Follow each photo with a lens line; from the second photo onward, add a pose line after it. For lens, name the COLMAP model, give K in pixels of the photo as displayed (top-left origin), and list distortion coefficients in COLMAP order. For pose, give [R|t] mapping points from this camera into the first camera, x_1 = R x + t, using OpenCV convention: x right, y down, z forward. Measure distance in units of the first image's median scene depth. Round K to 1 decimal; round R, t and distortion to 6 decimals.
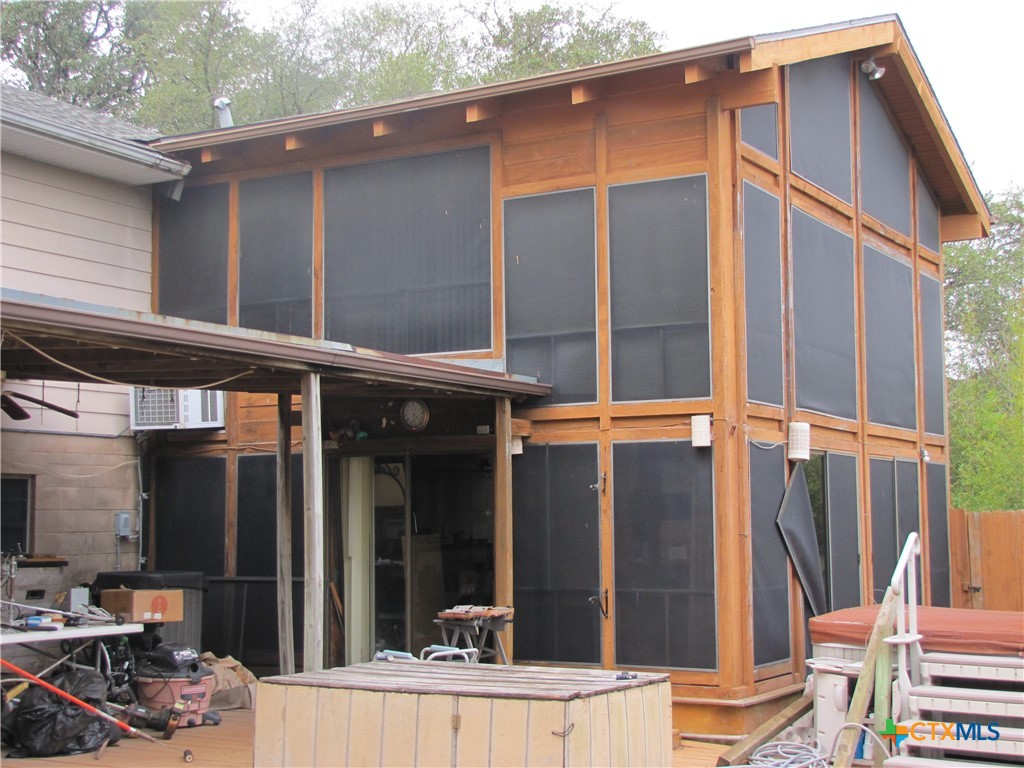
lens RADIAL K [[1621.7, 0, 512.0], [0, 1621.7, 384.0], [0, 0, 1]] dist [0.048829, 0.142574]
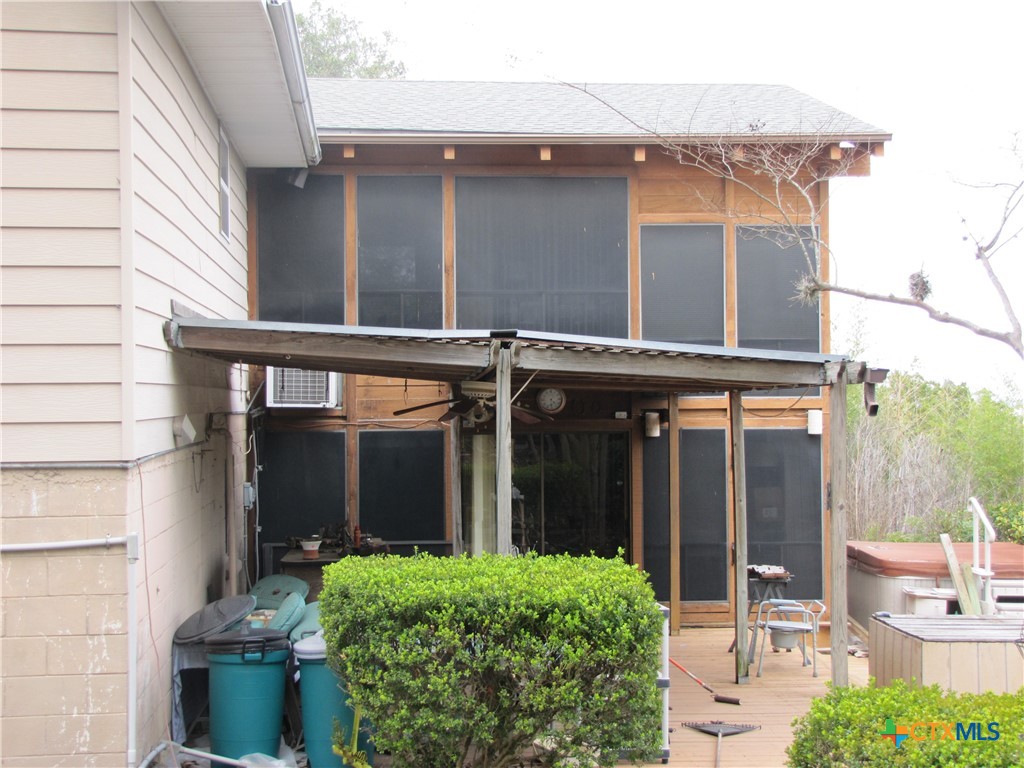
lens RADIAL K [[1621.7, 0, 512.0], [0, 1621.7, 384.0], [0, 0, 1]] dist [0.048829, 0.142574]
pose [[0.809845, 0.007283, 0.586598, -0.772918], [-0.051725, 0.996915, 0.059033, -0.060538], [-0.584359, -0.078149, 0.807724, 0.068873]]
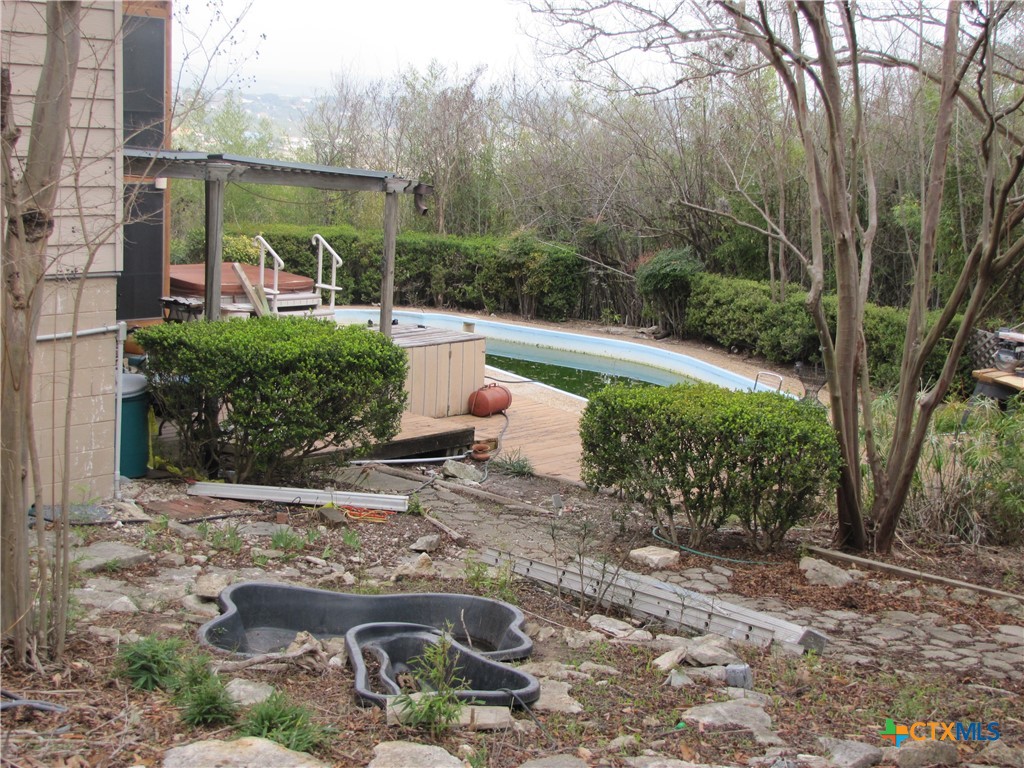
lens RADIAL K [[1621.7, 0, 512.0], [0, 1621.7, 384.0], [0, 0, 1]] dist [0.048829, 0.142574]
pose [[0.188483, -0.161677, 0.968677, -1.343897], [-0.140122, 0.971837, 0.189469, -0.123053], [-0.972029, -0.171444, 0.160520, 0.304012]]
